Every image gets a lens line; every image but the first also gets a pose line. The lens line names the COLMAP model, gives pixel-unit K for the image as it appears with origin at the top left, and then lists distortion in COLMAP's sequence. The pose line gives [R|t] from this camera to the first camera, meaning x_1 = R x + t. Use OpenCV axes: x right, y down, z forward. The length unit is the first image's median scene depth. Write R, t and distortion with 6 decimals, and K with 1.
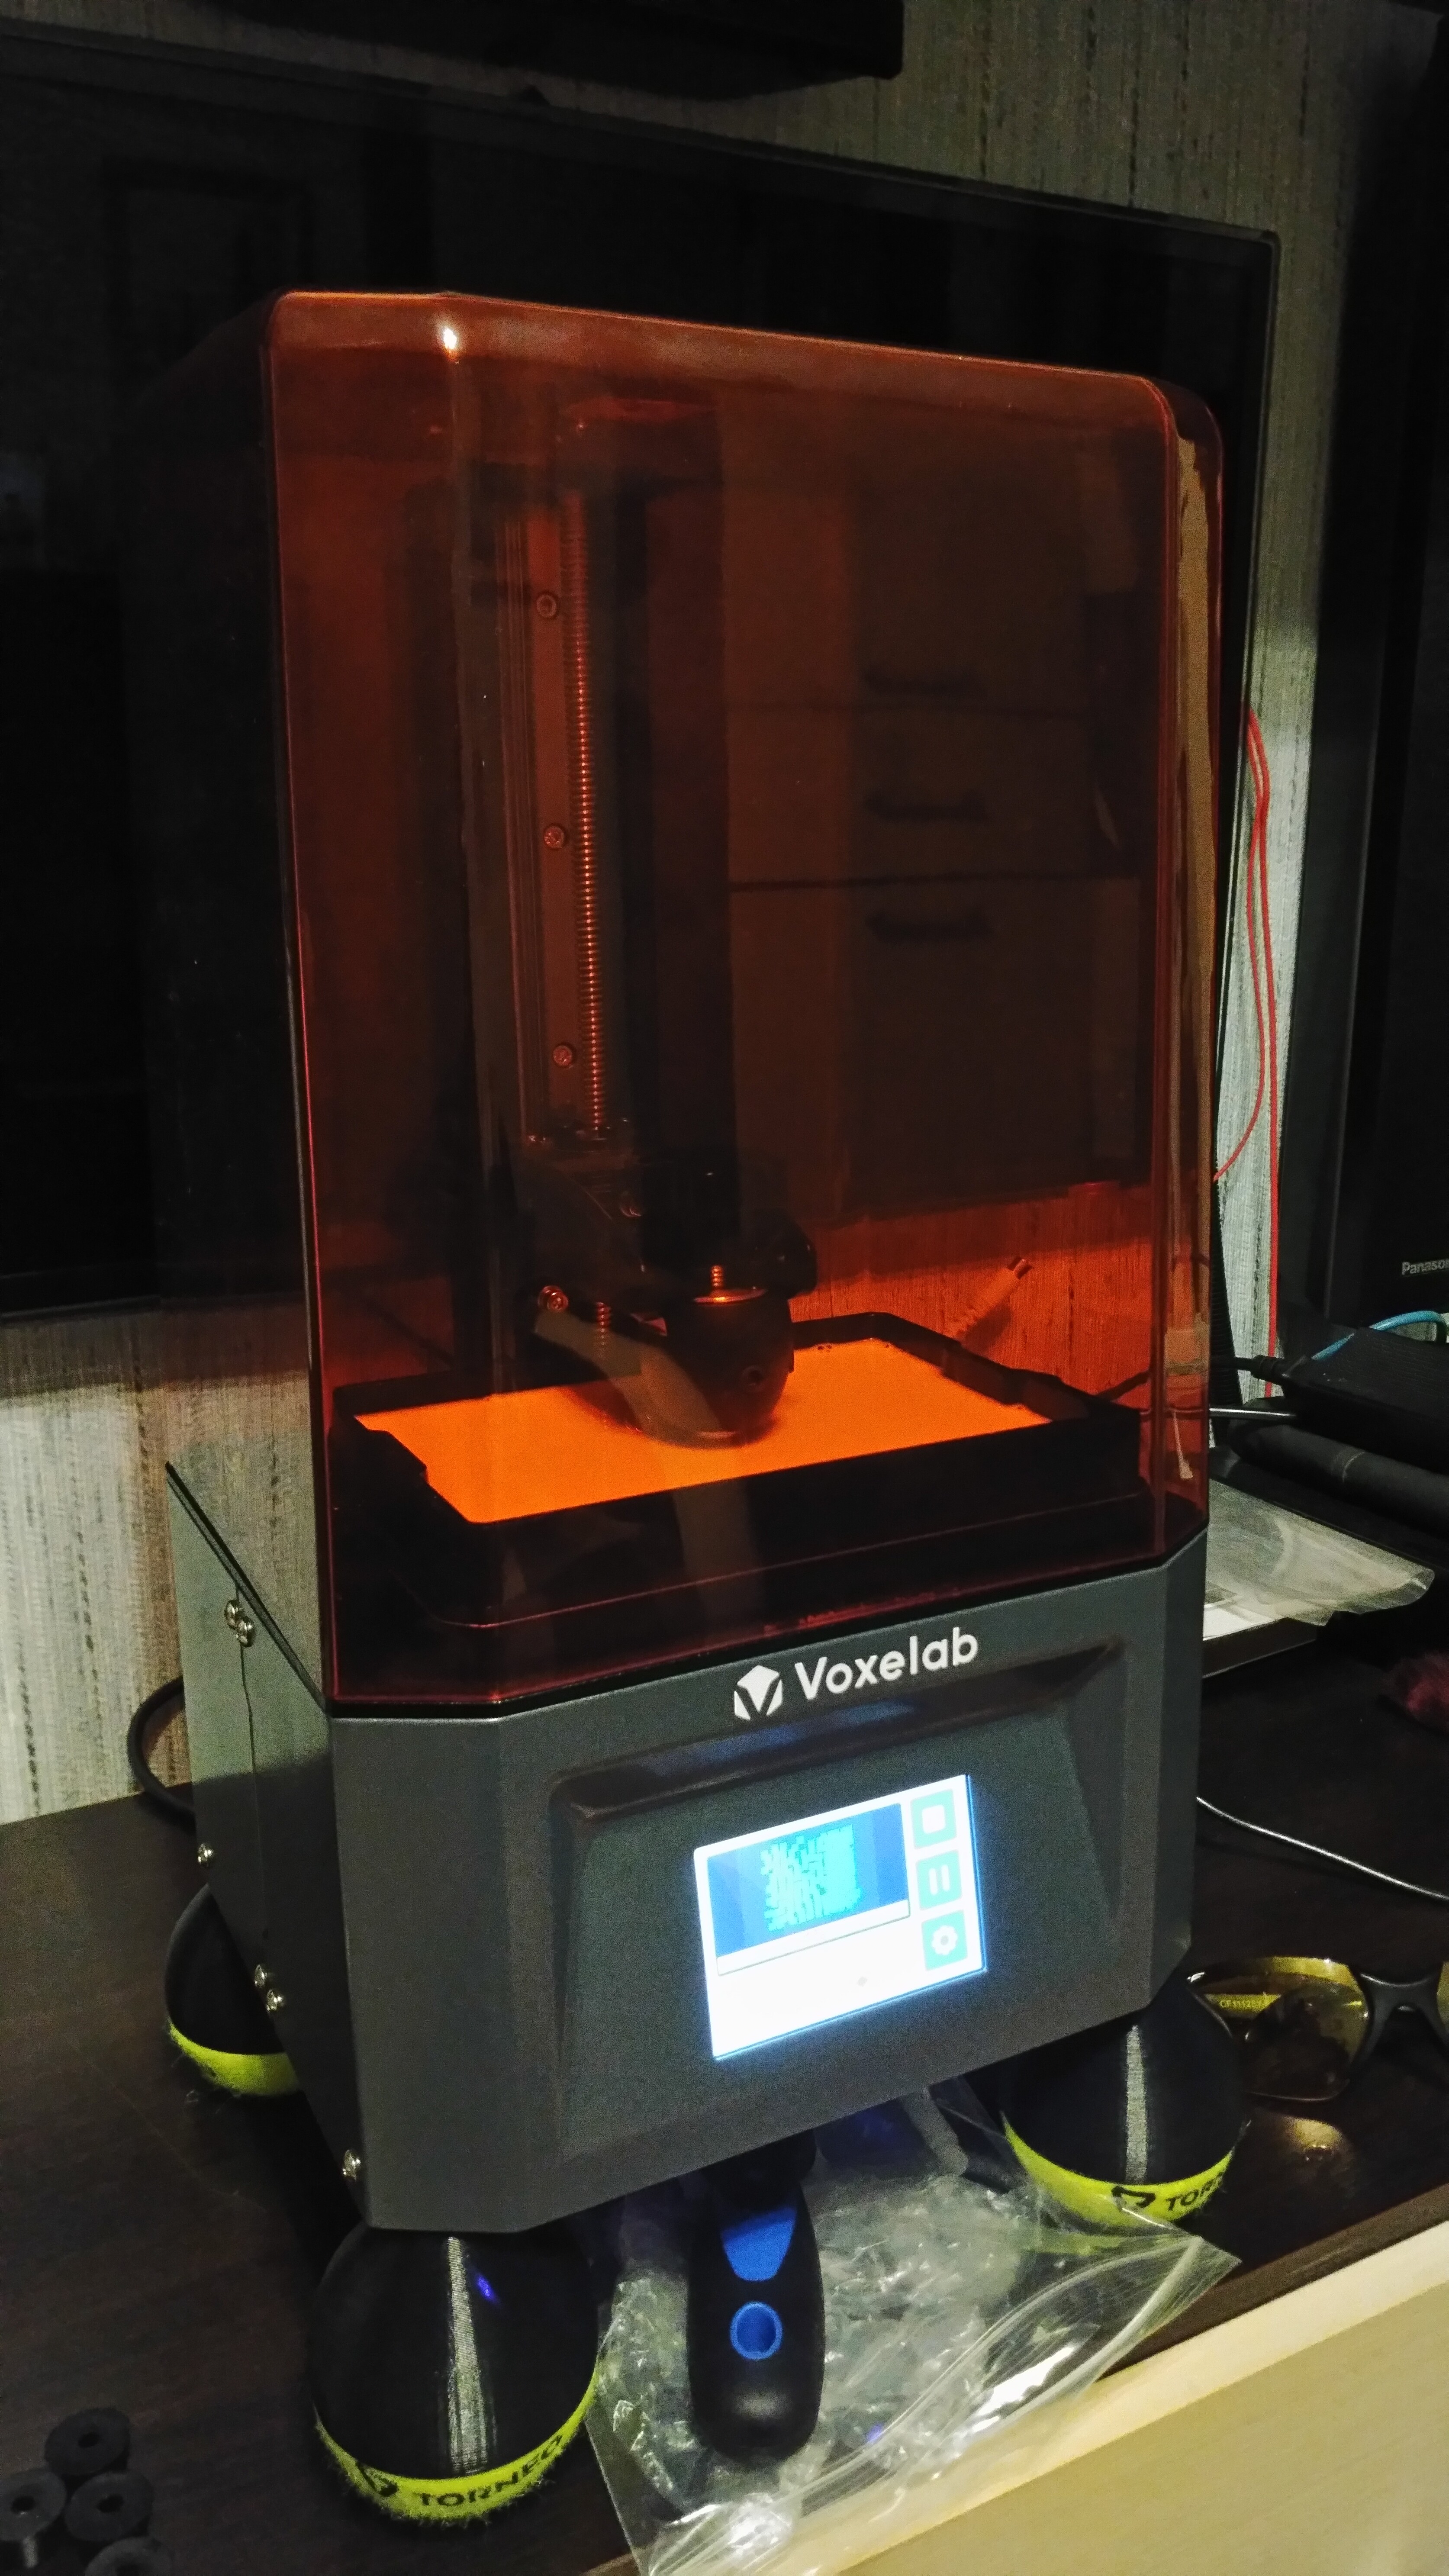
lens RADIAL K [[2028.5, 0, 724.5], [0, 2028.5, 1288.0], [0, 0, 1]] dist [0.059293, 0.003857]
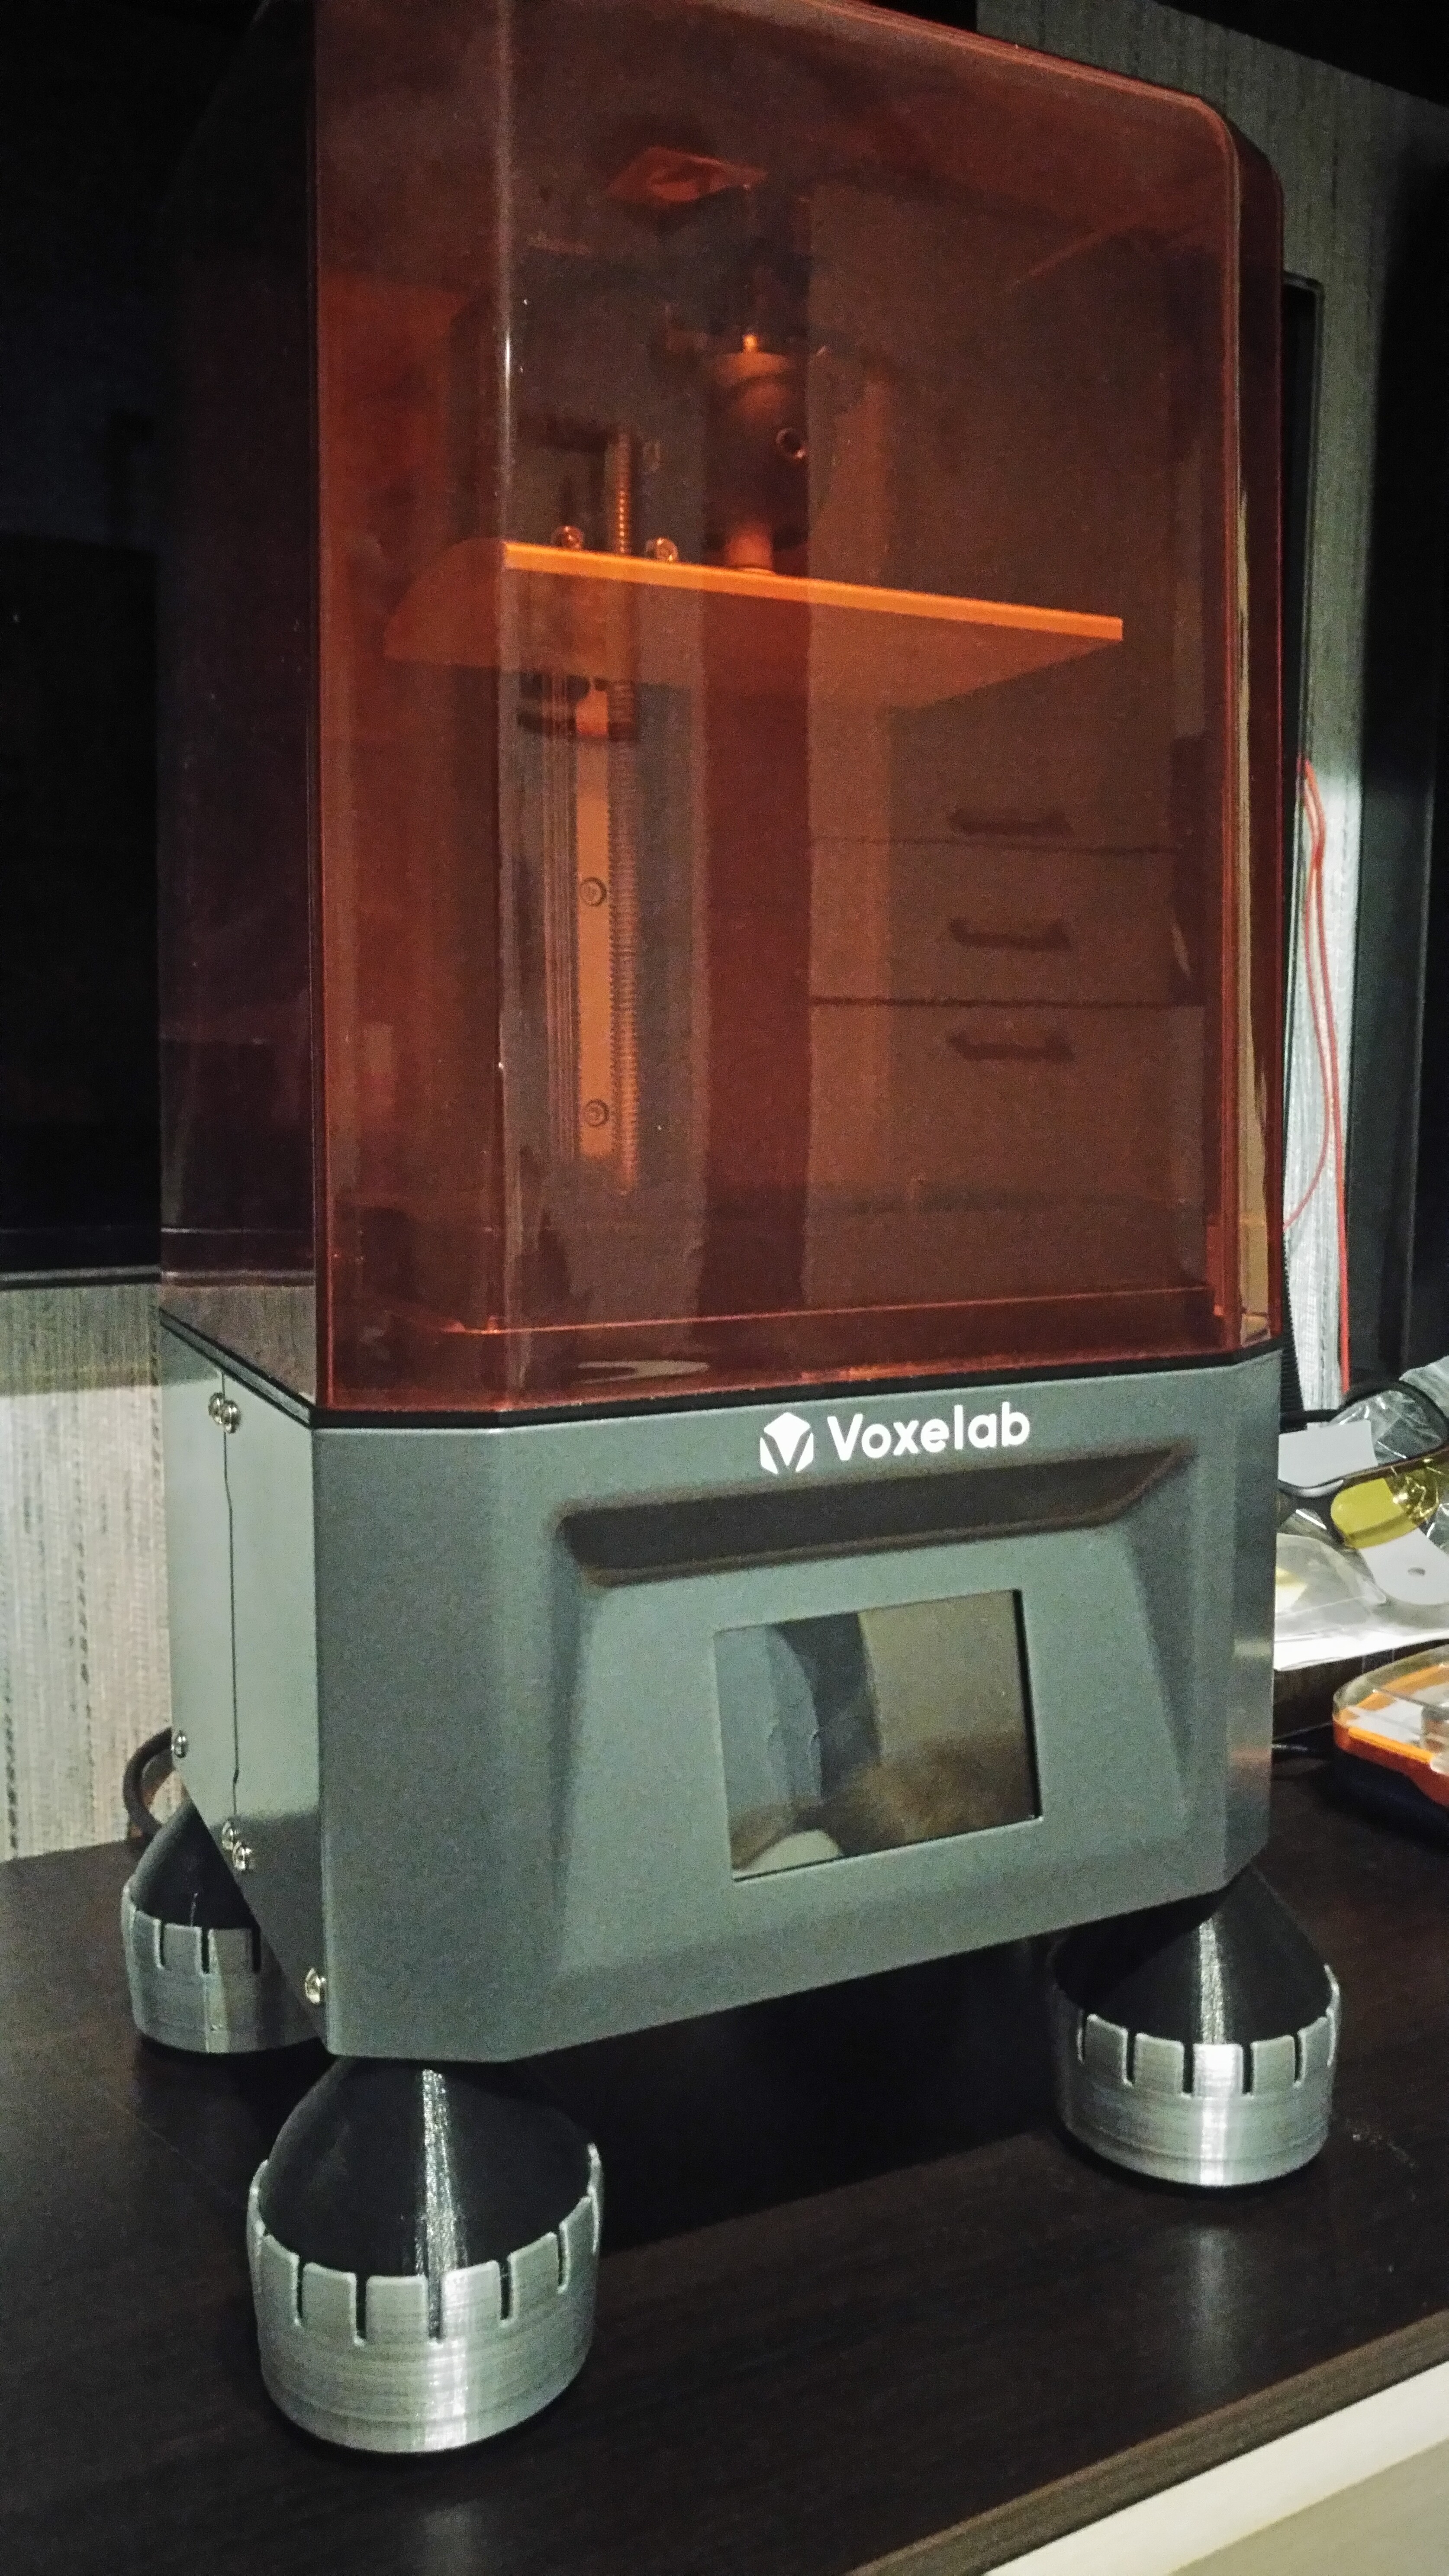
lens RADIAL K [[2034.6, 0, 854.7], [0, 2034.6, 1288.0], [0, 0, 1]] dist [0.005584, 0.173920]
pose [[0.999630, 0.009451, 0.025488, 0.020112], [-0.005319, 0.987495, -0.157562, 0.236957], [-0.026658, 0.157368, 0.987180, 0.079216]]
